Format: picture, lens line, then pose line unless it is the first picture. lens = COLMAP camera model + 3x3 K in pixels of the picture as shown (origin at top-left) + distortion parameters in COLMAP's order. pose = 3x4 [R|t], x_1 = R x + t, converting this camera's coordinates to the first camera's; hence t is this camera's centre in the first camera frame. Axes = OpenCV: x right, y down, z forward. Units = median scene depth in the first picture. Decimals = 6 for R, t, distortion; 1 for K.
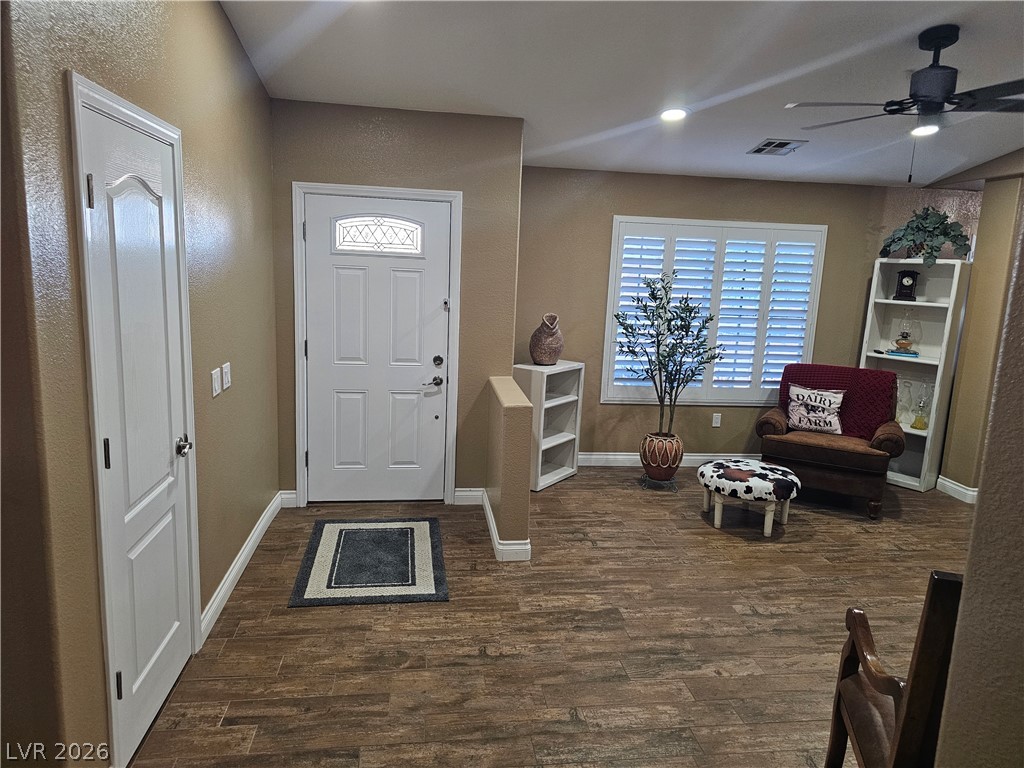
lens RADIAL K [[678.5, 0, 511.4], [0, 678.5, 377.3], [0, 0, 1]] dist [0.055788, -0.048036]
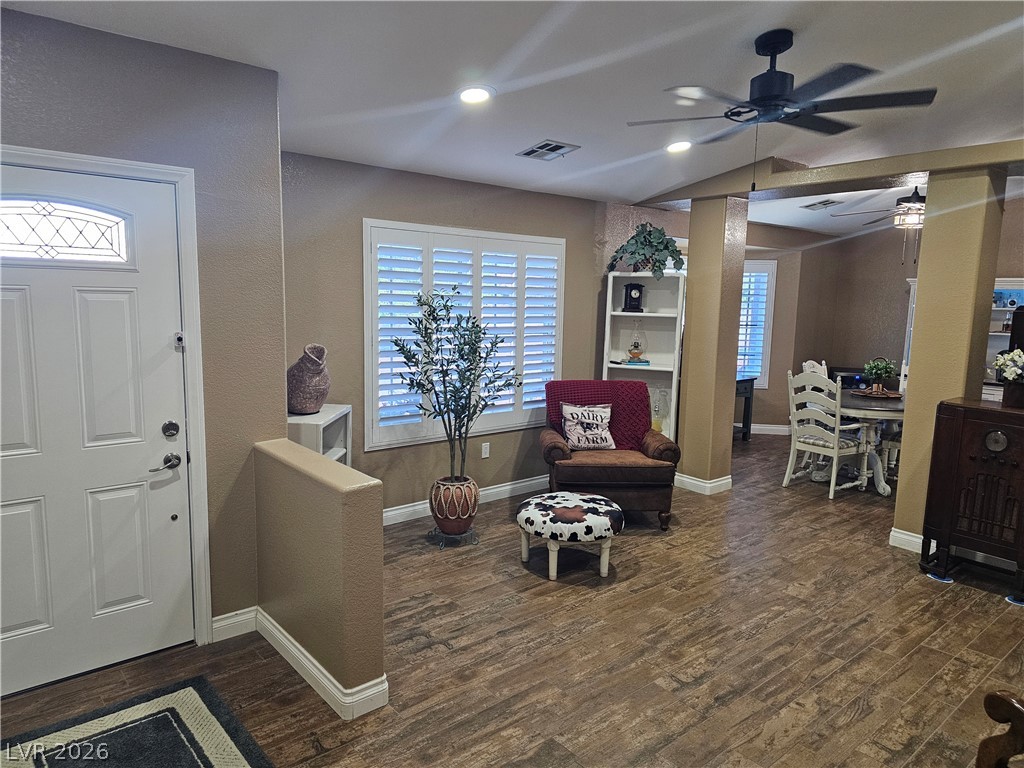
lens RADIAL K [[678.5, 0, 511.3], [0, 678.5, 381.9], [0, 0, 1]] dist [0.055788, -0.048036]
pose [[0.838697, -0.090929, 0.536953, -0.181447], [0.099495, 0.994952, 0.013082, -0.045688], [-0.535432, 0.042452, 0.843510, 0.278001]]
